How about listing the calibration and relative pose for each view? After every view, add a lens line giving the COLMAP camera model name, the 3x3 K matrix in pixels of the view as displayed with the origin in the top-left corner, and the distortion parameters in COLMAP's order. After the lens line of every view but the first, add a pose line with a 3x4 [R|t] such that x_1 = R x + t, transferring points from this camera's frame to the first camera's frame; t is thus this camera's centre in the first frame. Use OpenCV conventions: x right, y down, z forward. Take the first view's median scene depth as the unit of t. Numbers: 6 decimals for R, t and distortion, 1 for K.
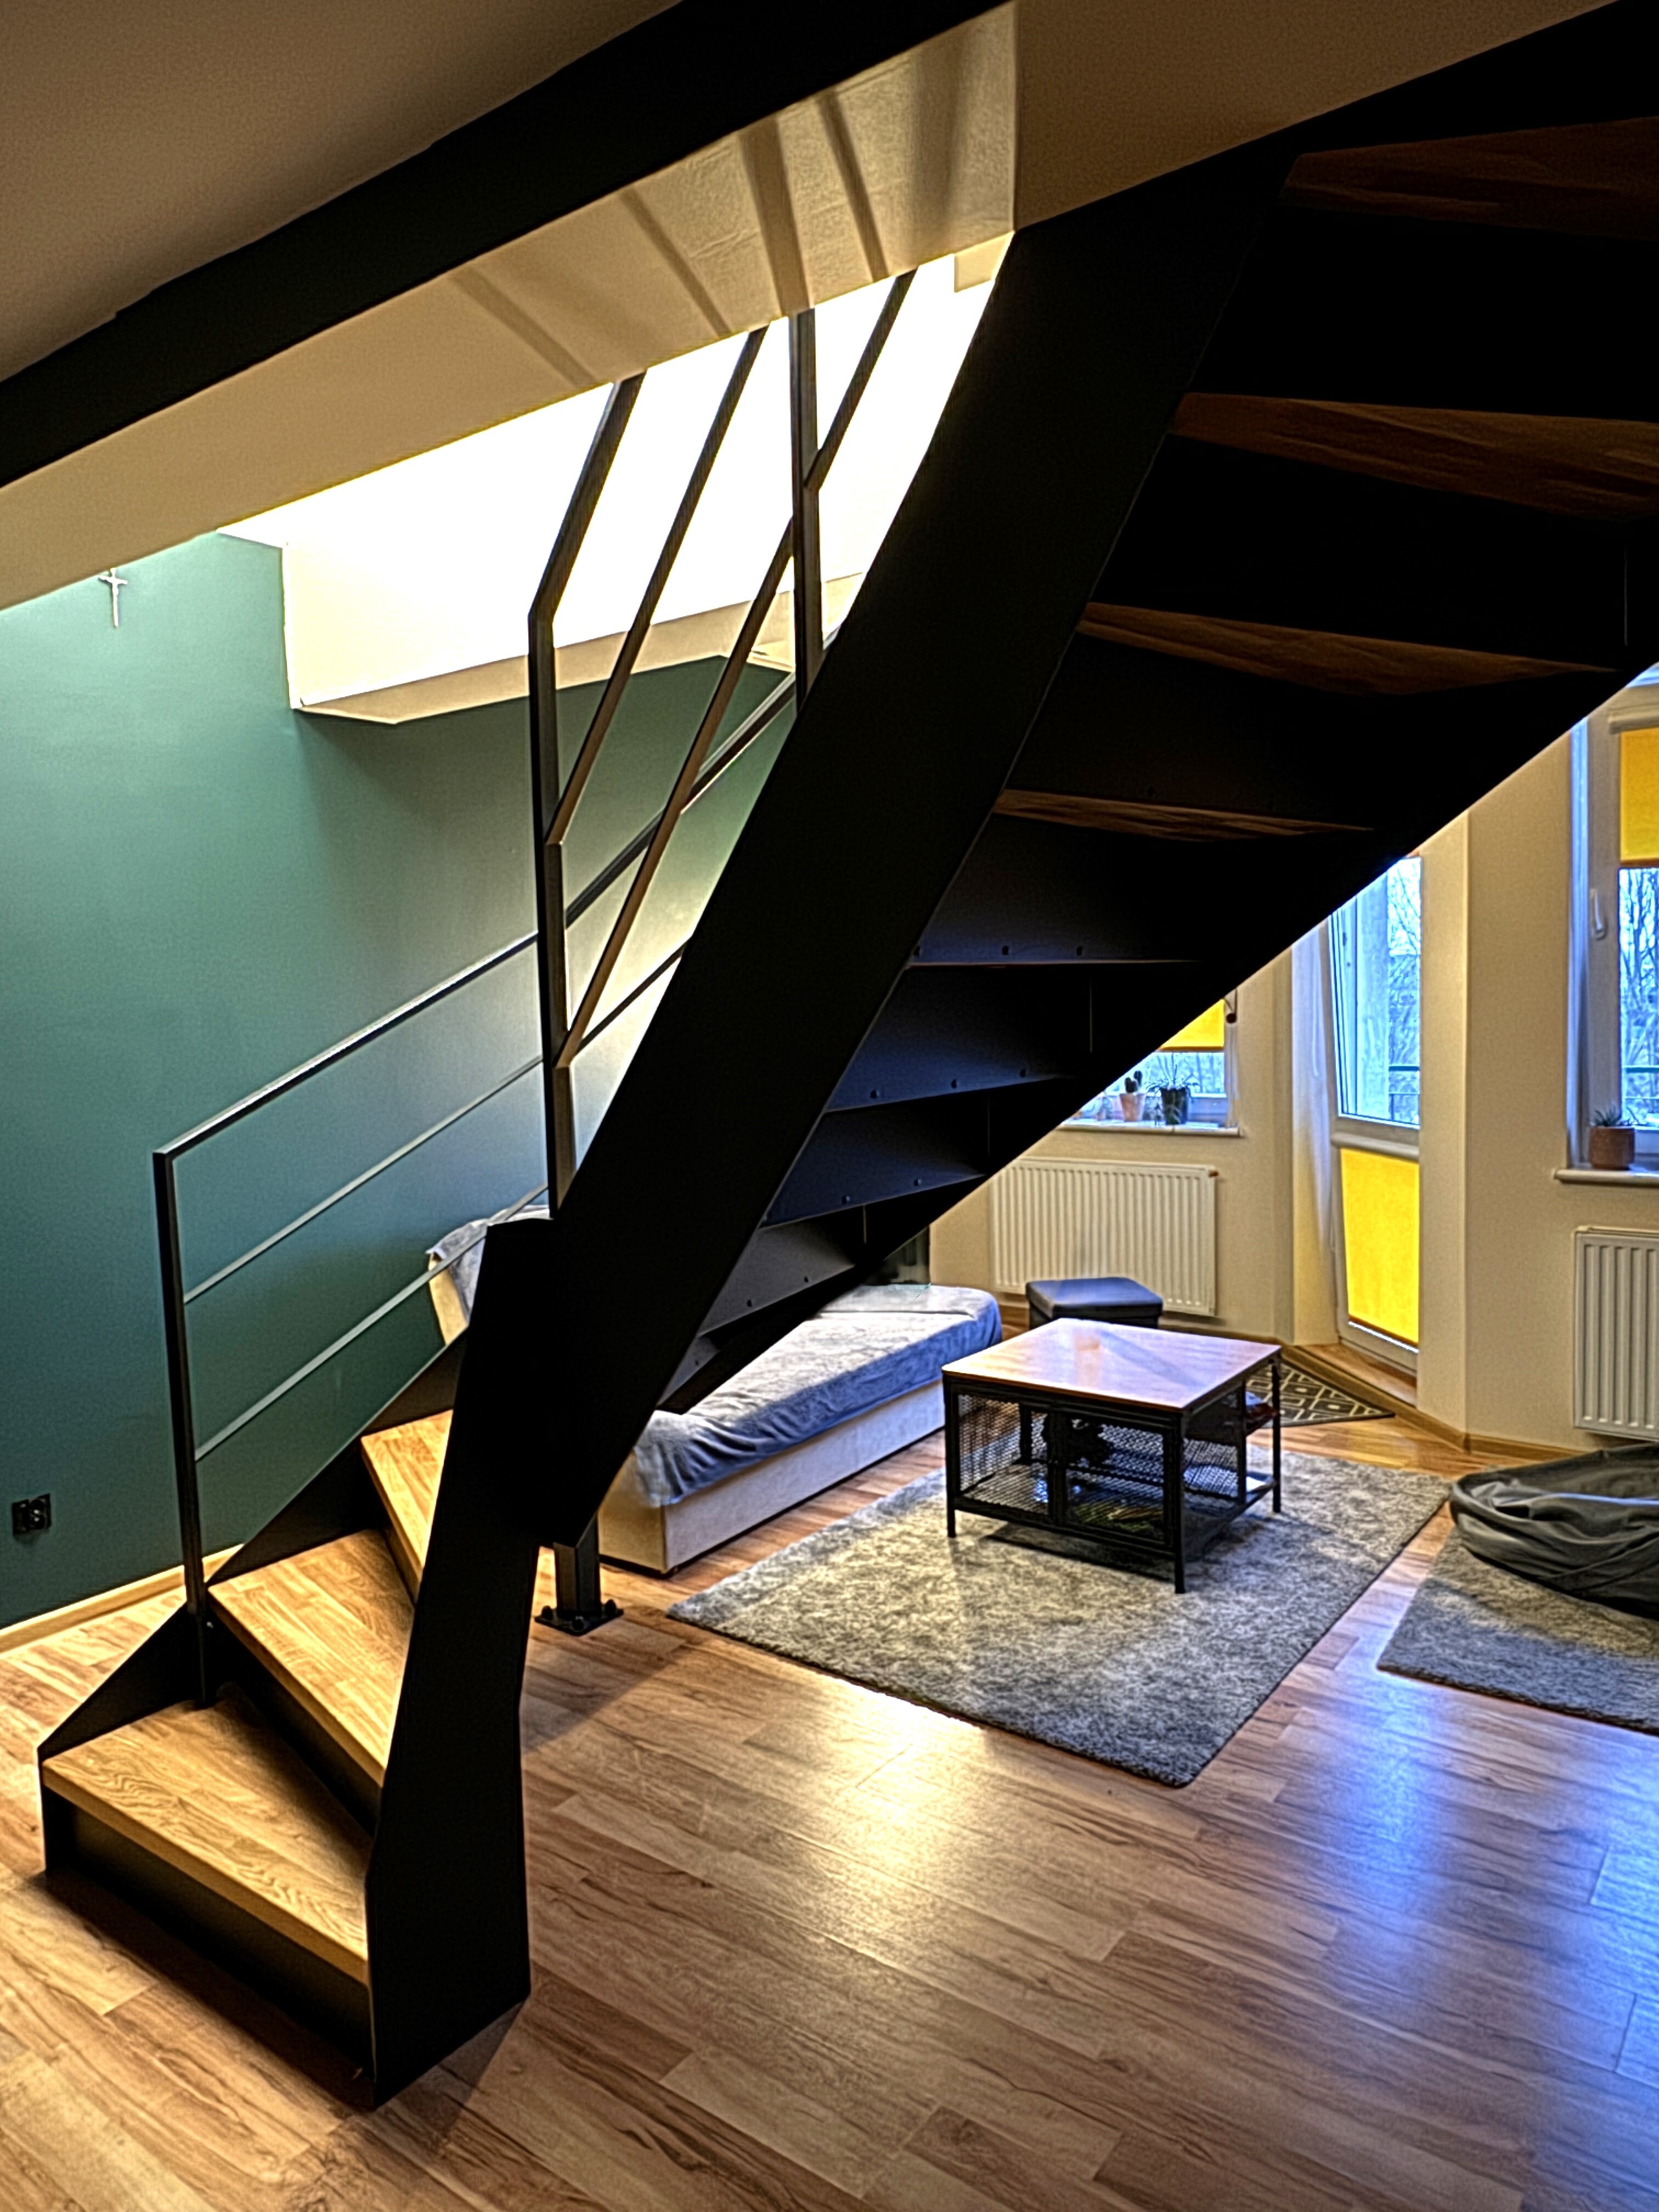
lens RADIAL K [[1470.1, 0, 829.5], [0, 1470.1, 1106.0], [0, 0, 1]] dist [-0.001514, 0.001163]
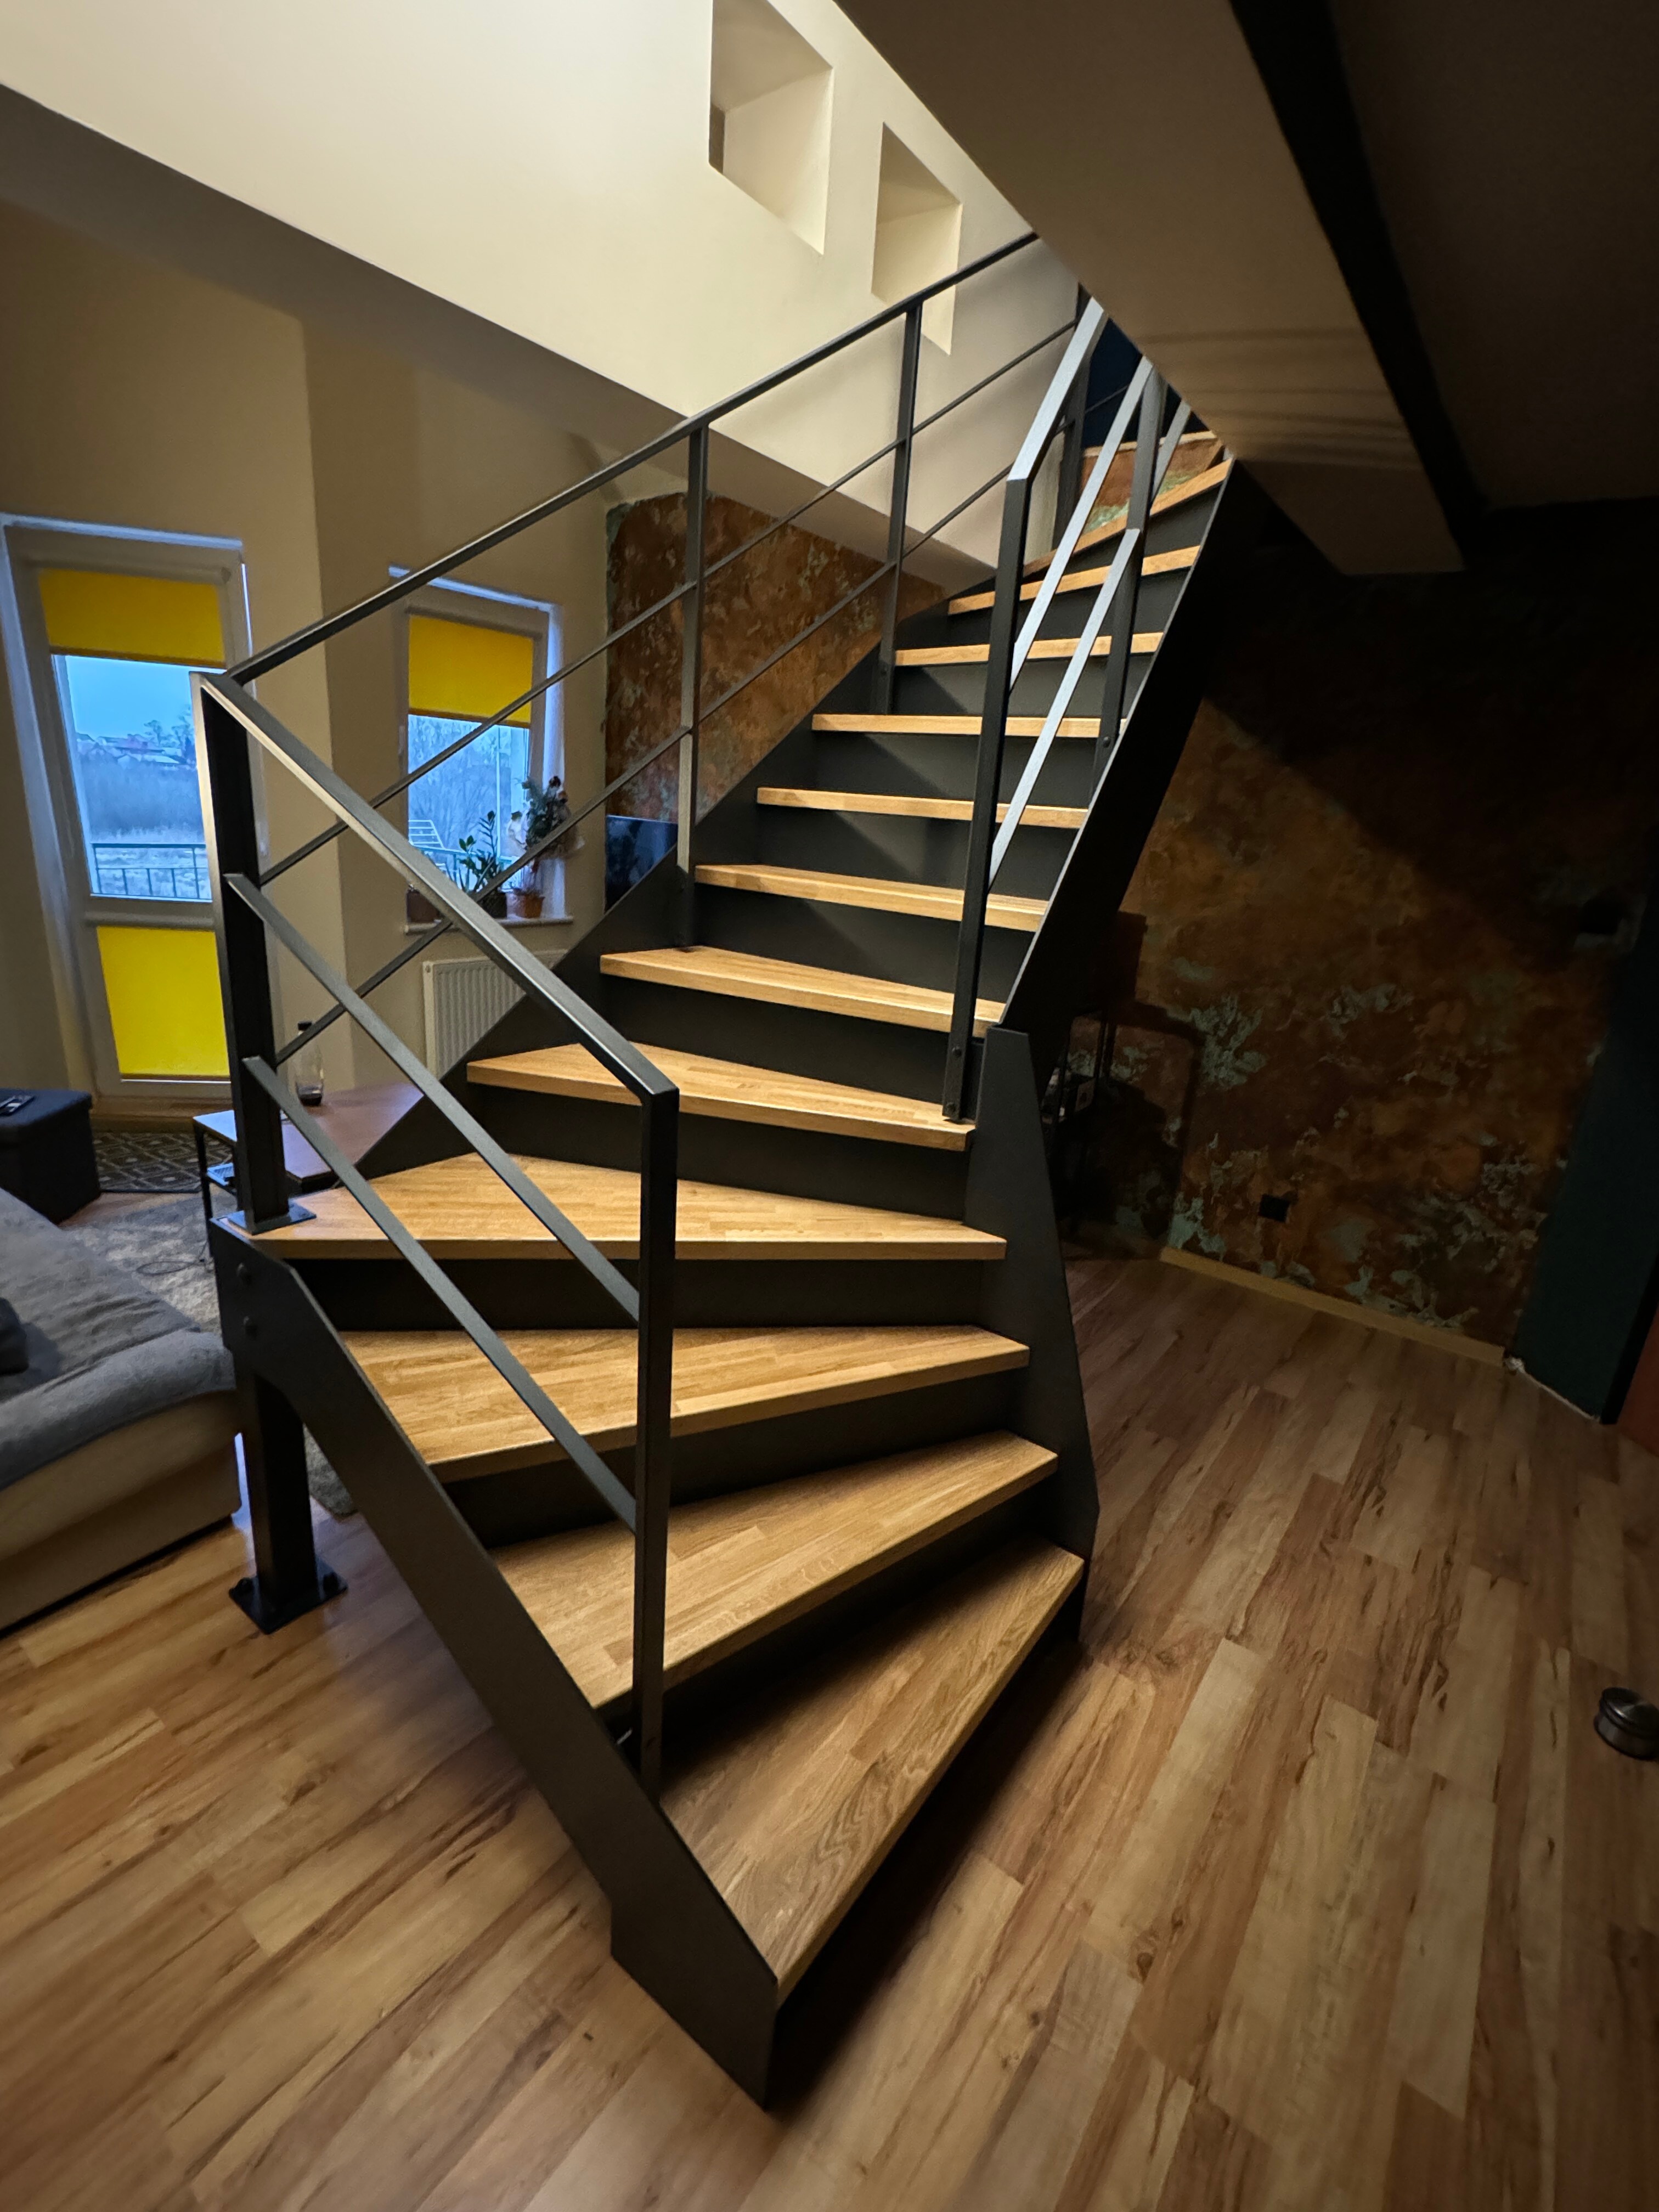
lens RADIAL K [[1005.2, 0, 829.5], [0, 1005.2, 1106.0], [0, 0, 1]] dist [-0.000858, -0.000231]
pose [[-0.007253, -0.259736, 0.965652, -1.063620], [0.008670, 0.965625, 0.259794, -0.079944], [-0.999936, 0.010256, -0.004752, 1.179623]]
